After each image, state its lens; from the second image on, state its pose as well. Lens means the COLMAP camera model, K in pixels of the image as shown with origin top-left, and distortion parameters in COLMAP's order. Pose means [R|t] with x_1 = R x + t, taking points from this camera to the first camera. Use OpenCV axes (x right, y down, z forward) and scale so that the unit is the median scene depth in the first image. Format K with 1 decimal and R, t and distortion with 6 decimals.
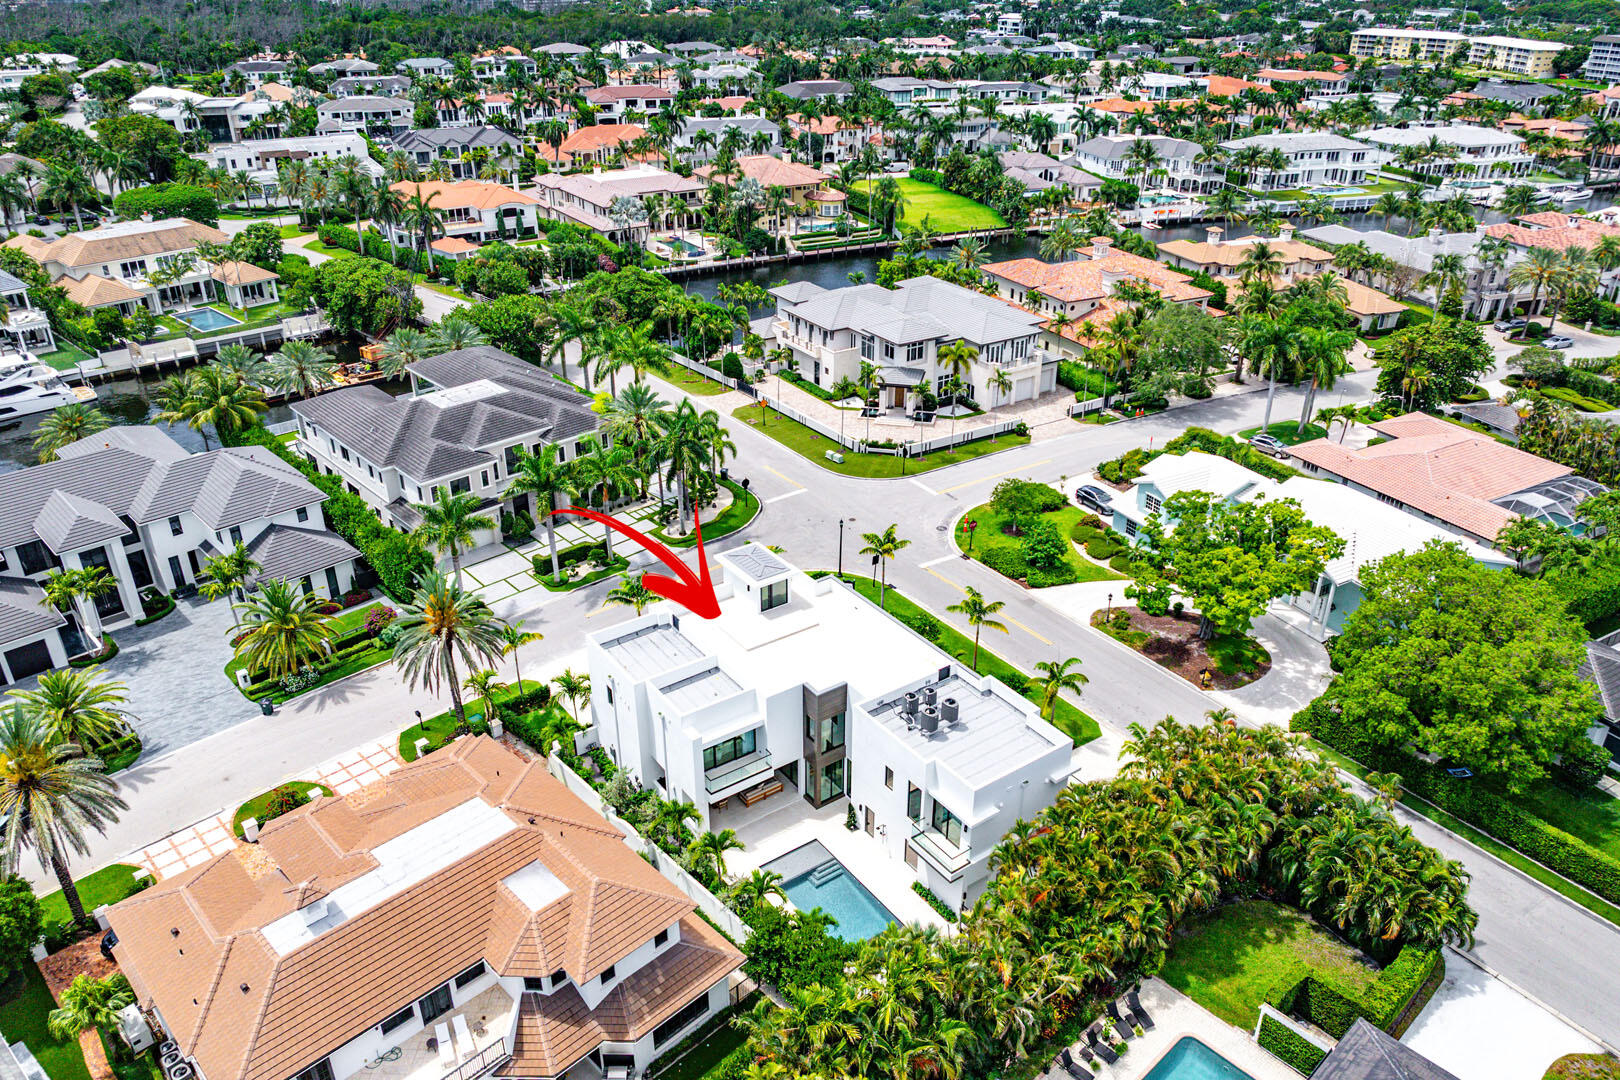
lens RADIAL K [[1126.3, 0, 815.9], [0, 1126.3, 446.2], [0, 0, 1]] dist [-0.039864, -0.001489]
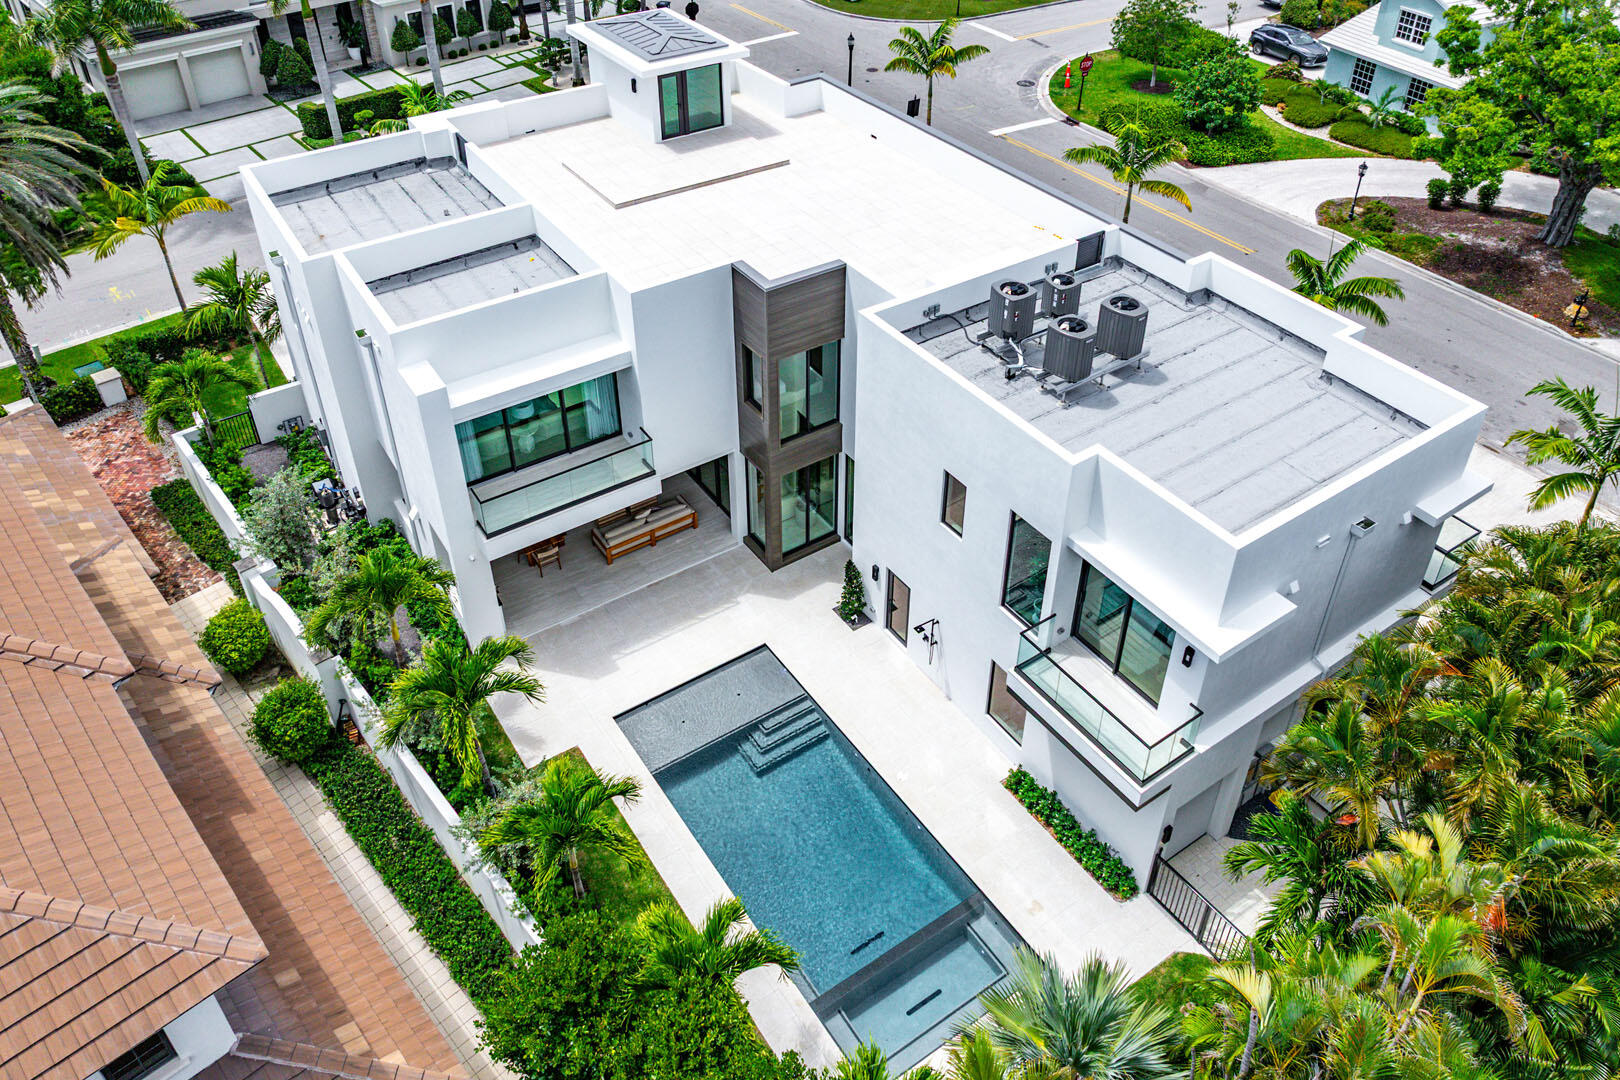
lens RADIAL K [[1201.6, 0, 805.9], [0, 1201.6, 359.5], [0, 0, 1]] dist [-0.017034, 0.000558]
pose [[0.999622, 0.010889, -0.025264, 0.024051], [-0.006267, 0.984324, 0.176256, 0.165320], [0.026788, -0.176031, 0.984020, 0.568515]]
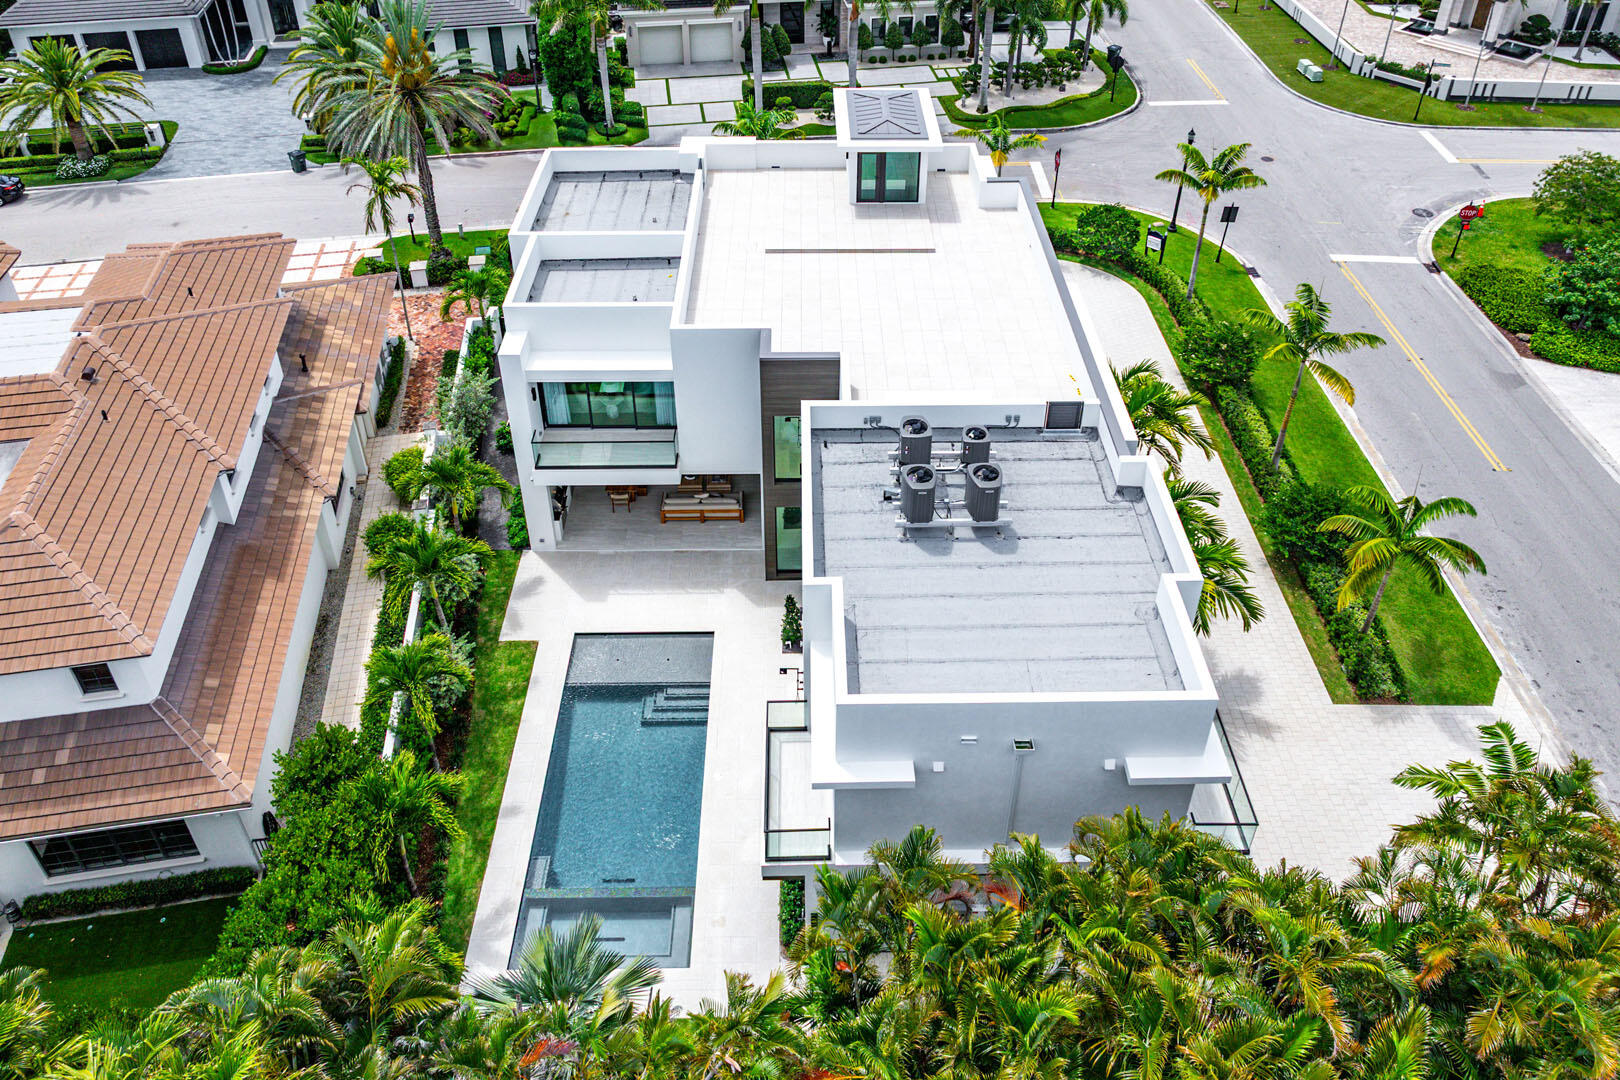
lens RADIAL K [[1192.0, 0, 814.4], [0, 1192.0, 251.8], [0, 0, 1]] dist [-0.016204, -0.001385]
pose [[0.828294, 0.281473, -0.484461, 0.239002], [-0.217668, 0.958392, 0.184677, 0.077353], [0.516285, -0.047515, 0.855098, 0.558769]]
